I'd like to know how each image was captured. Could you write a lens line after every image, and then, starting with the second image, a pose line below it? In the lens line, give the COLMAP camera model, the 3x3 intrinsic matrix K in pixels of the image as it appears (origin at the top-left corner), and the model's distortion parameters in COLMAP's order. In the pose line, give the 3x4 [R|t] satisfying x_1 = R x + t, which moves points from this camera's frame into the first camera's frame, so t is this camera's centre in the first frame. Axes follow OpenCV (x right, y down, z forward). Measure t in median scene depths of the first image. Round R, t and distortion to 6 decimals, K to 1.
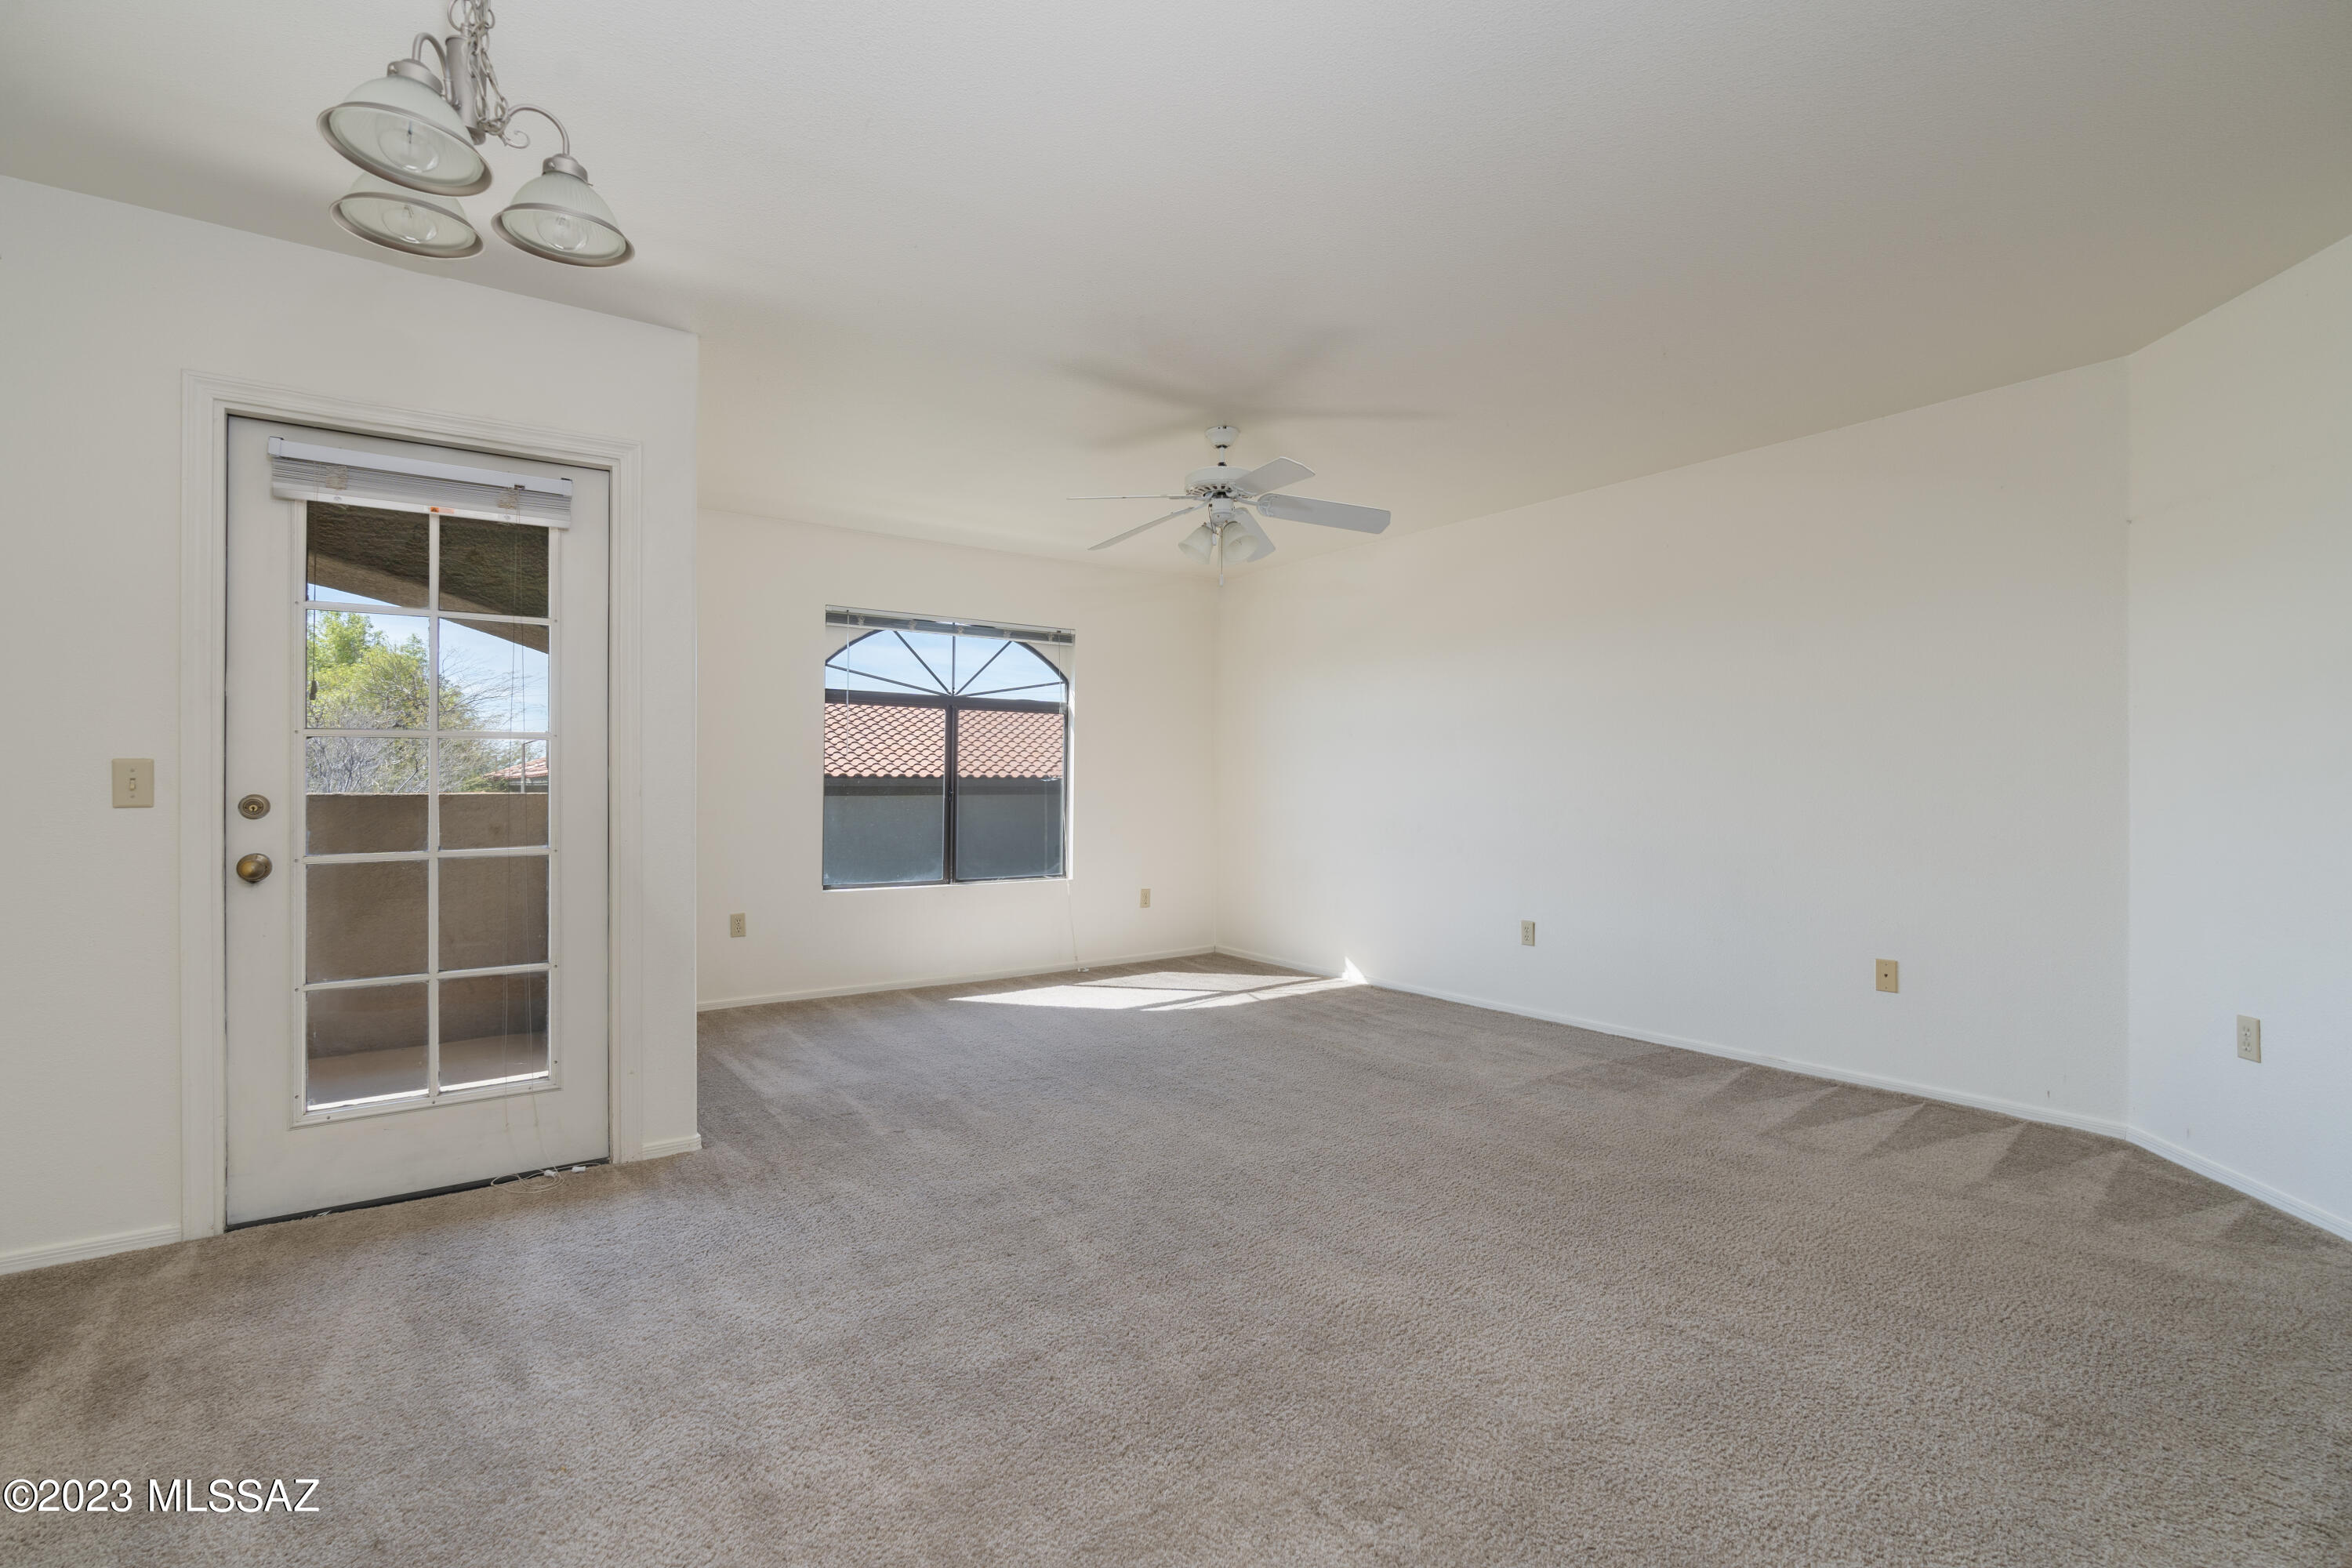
lens RADIAL K [[1073.5, 0, 1132.2], [0, 1073.5, 784.3], [0, 0, 1]] dist [-0.003680, 0.000640]
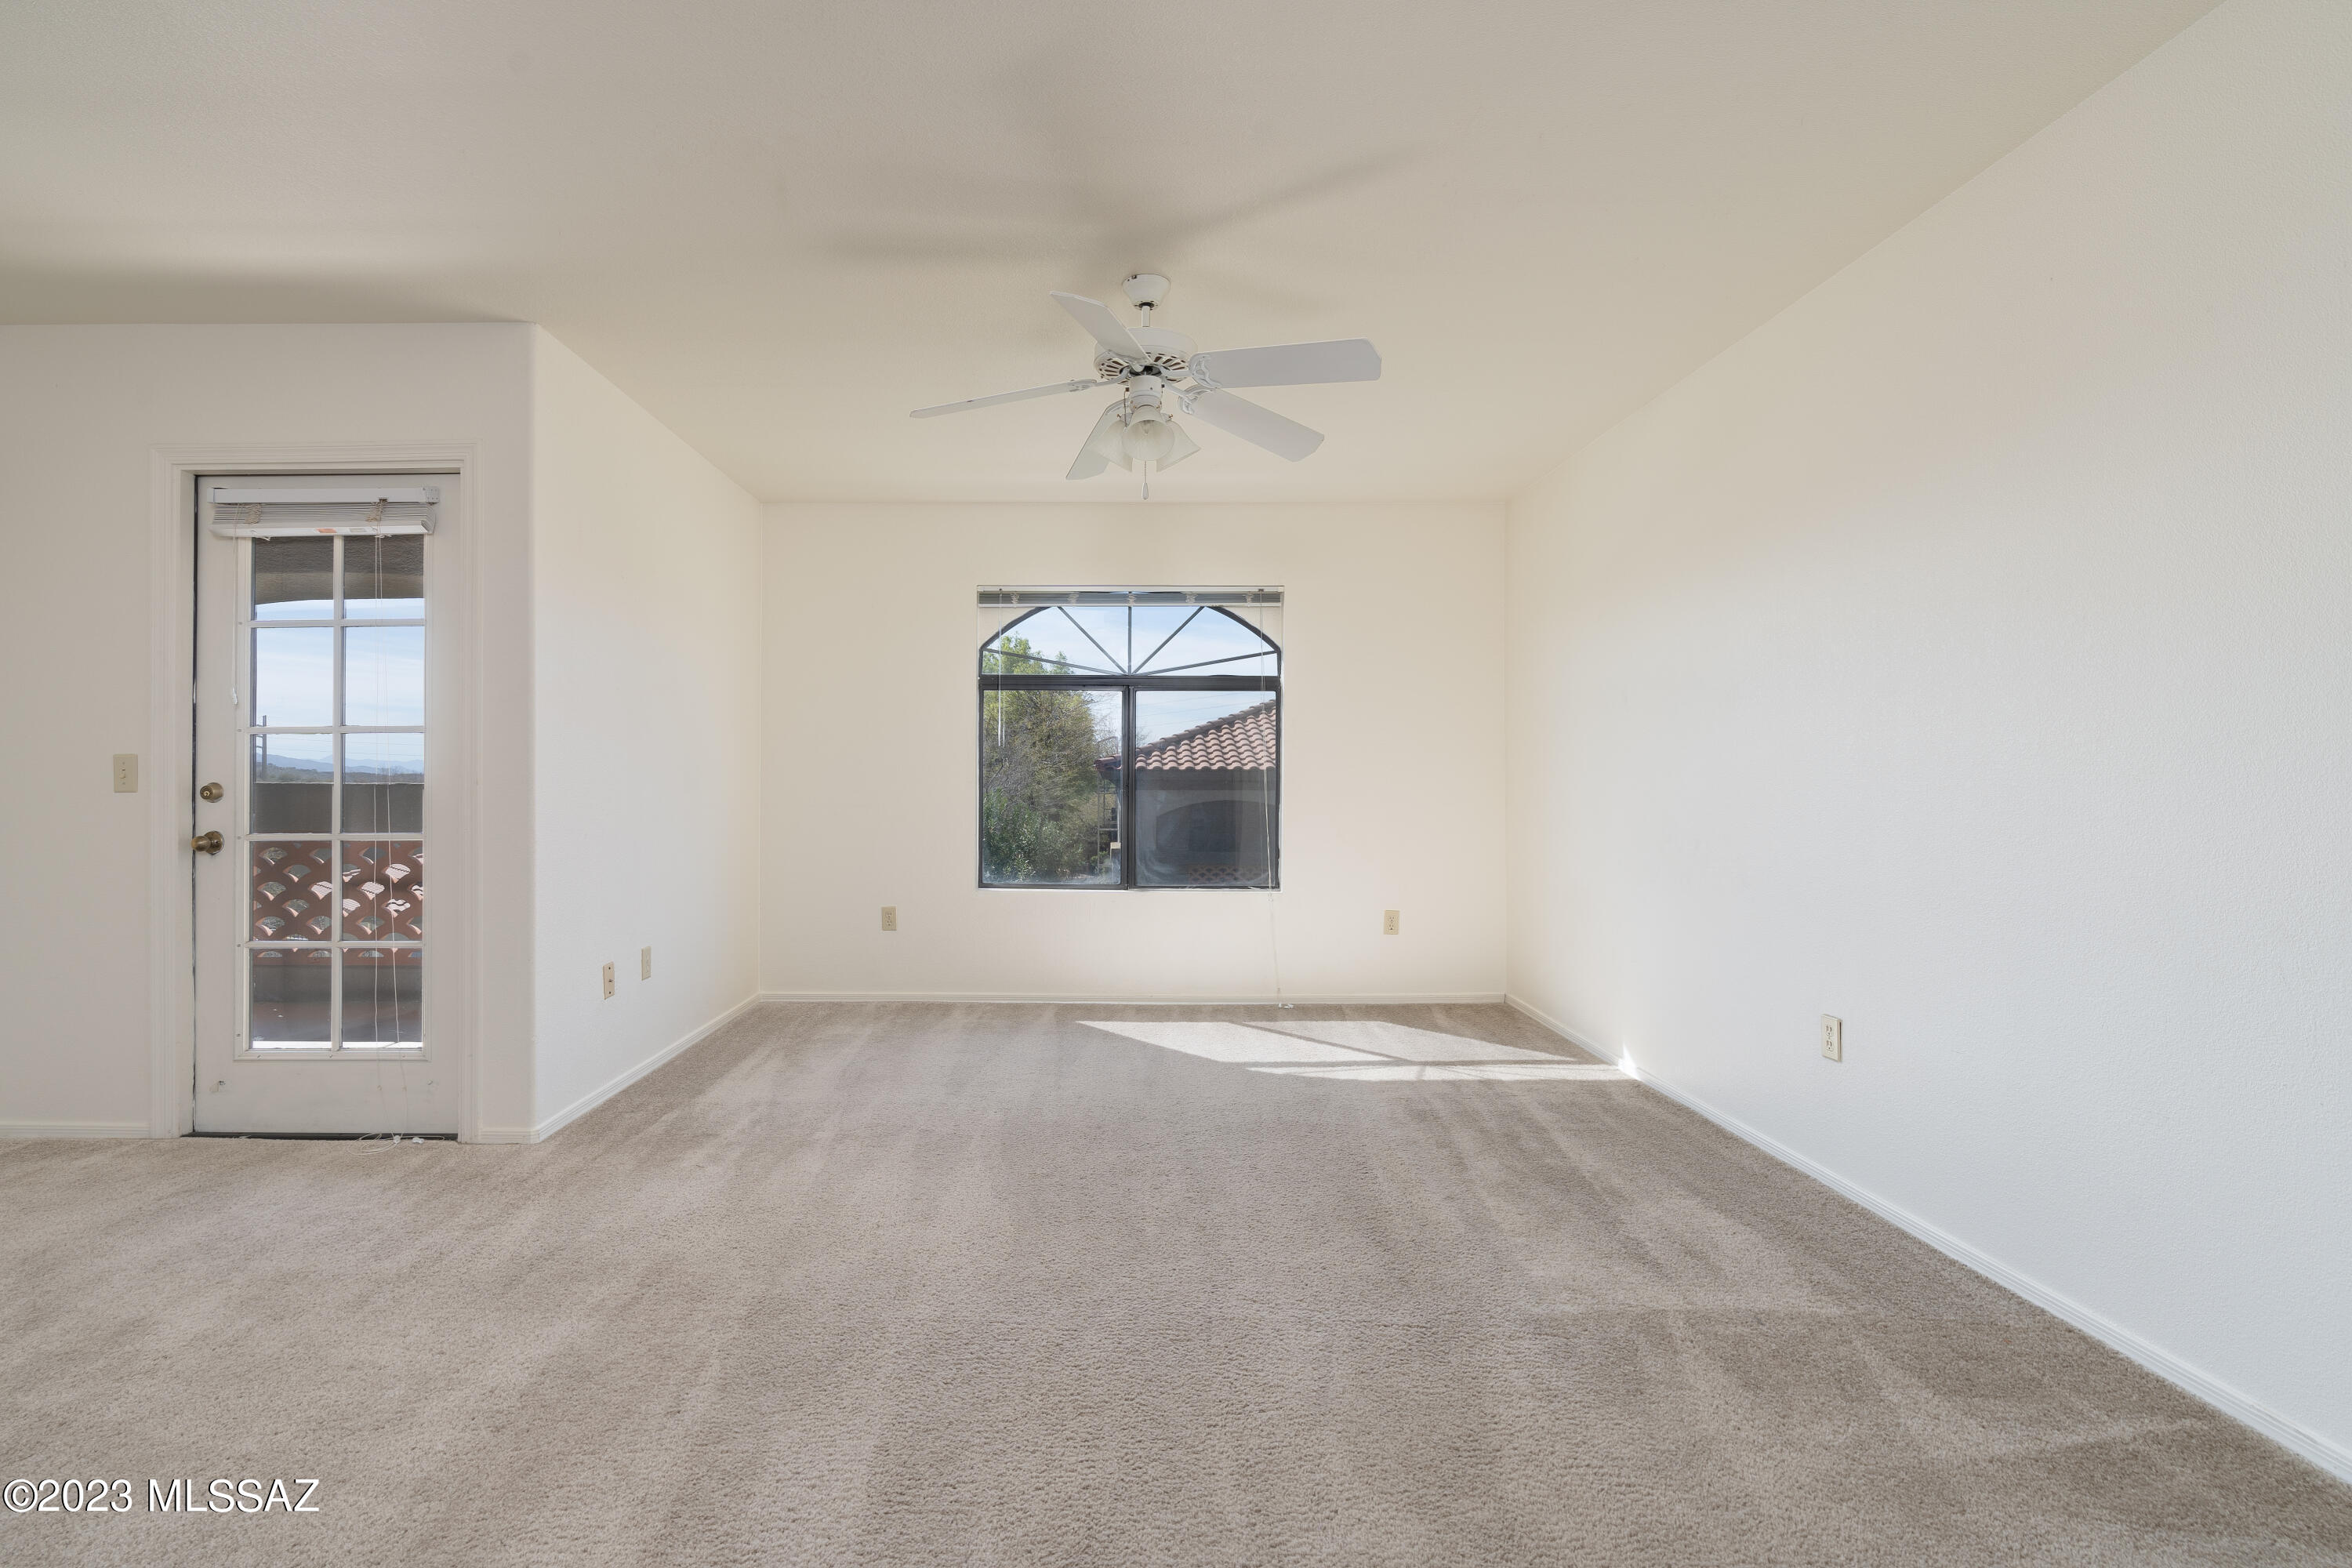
lens RADIAL K [[1073.5, 0, 1187.4], [0, 1073.5, 774.3], [0, 0, 1]] dist [-0.003680, 0.000640]
pose [[0.812256, -0.001908, -0.583297, 0.511259], [-0.000626, 0.999991, -0.004143, 0.002972], [0.583300, 0.003730, 0.812248, 0.421308]]
